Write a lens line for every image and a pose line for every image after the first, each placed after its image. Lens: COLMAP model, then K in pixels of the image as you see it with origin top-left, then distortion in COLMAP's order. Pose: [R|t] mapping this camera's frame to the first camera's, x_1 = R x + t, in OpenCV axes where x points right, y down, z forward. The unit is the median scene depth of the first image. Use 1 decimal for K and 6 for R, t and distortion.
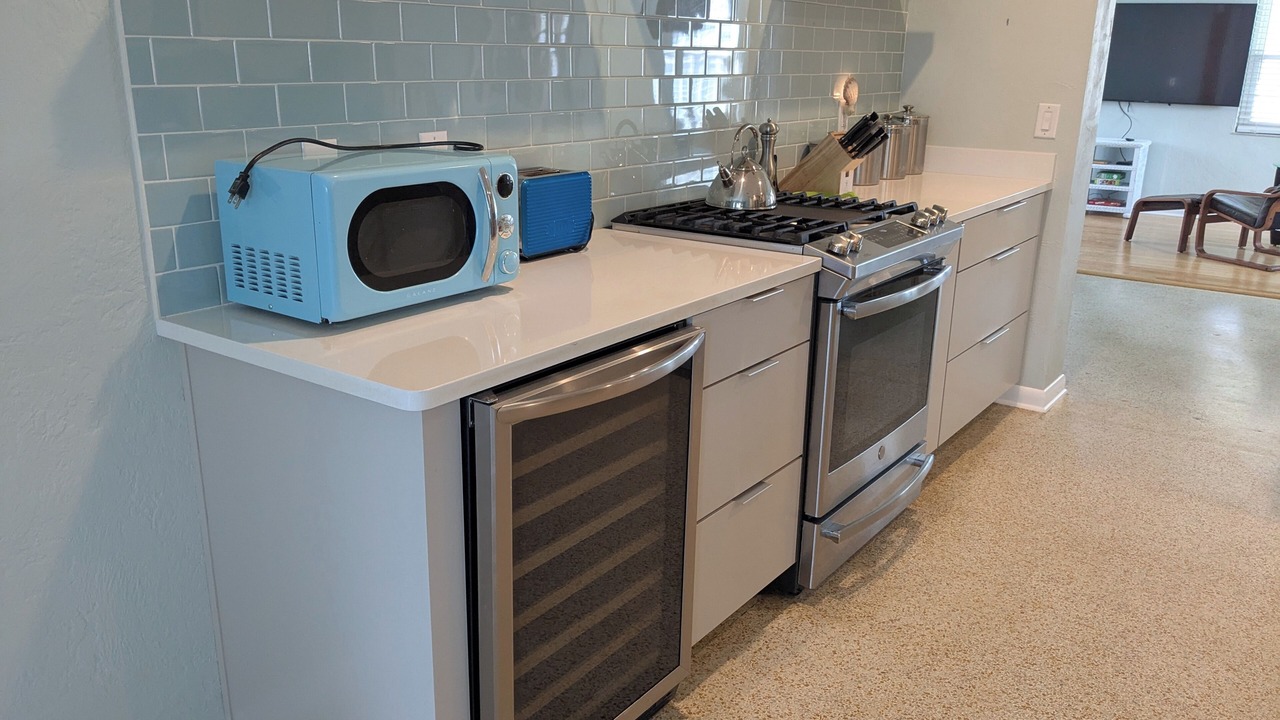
lens RADIAL K [[1000.8, 0, 646.6], [0, 1000.8, 355.9], [0, 0, 1]] dist [0.050103, -0.102464]
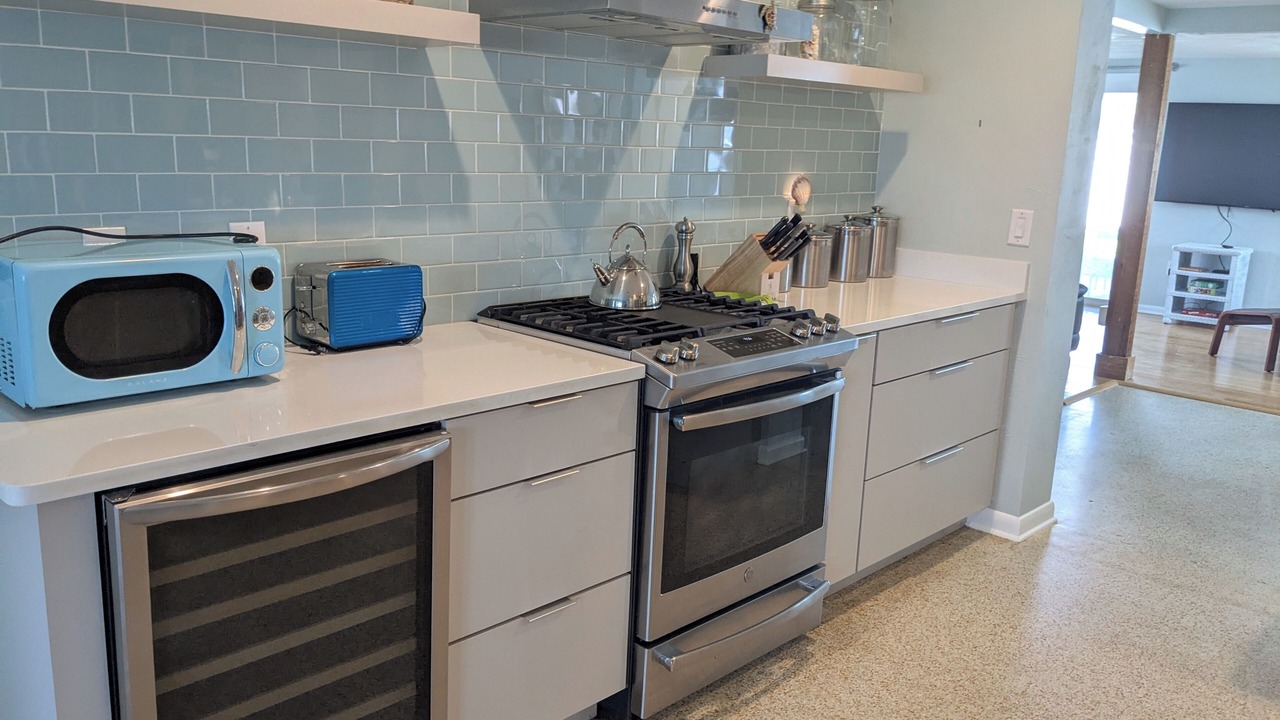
lens RADIAL K [[1000.8, 0, 639.5], [0, 1000.8, 352.3], [0, 0, 1]] dist [0.050103, -0.102464]
pose [[0.987194, 0.051668, -0.150925, 0.260515], [-0.064251, 0.994744, -0.079719, -0.027689], [0.146013, 0.088396, 0.985325, 0.050551]]
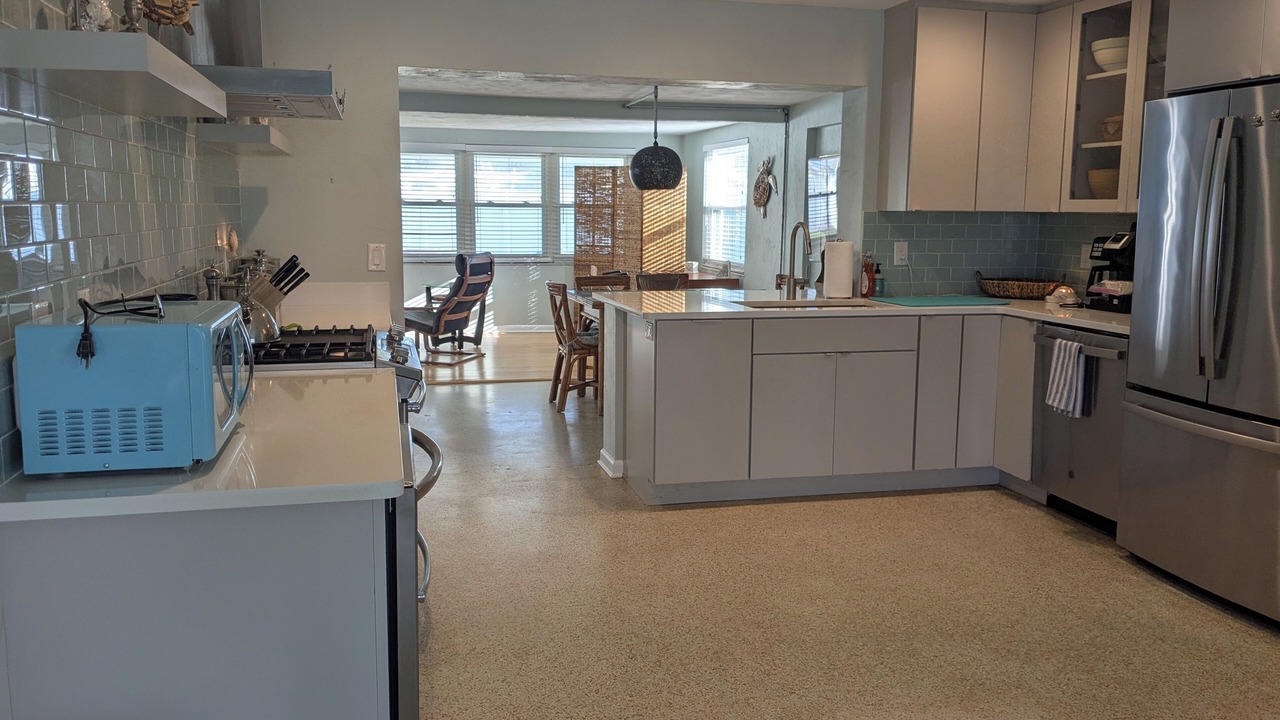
lens RADIAL K [[1000.8, 0, 626.2], [0, 1000.8, 343.4], [0, 0, 1]] dist [0.050103, -0.102464]
pose [[0.646049, -0.111317, 0.755135, -0.469974], [0.222661, 0.973765, -0.046950, -0.003695], [-0.730097, 0.198471, 0.653886, -0.020467]]
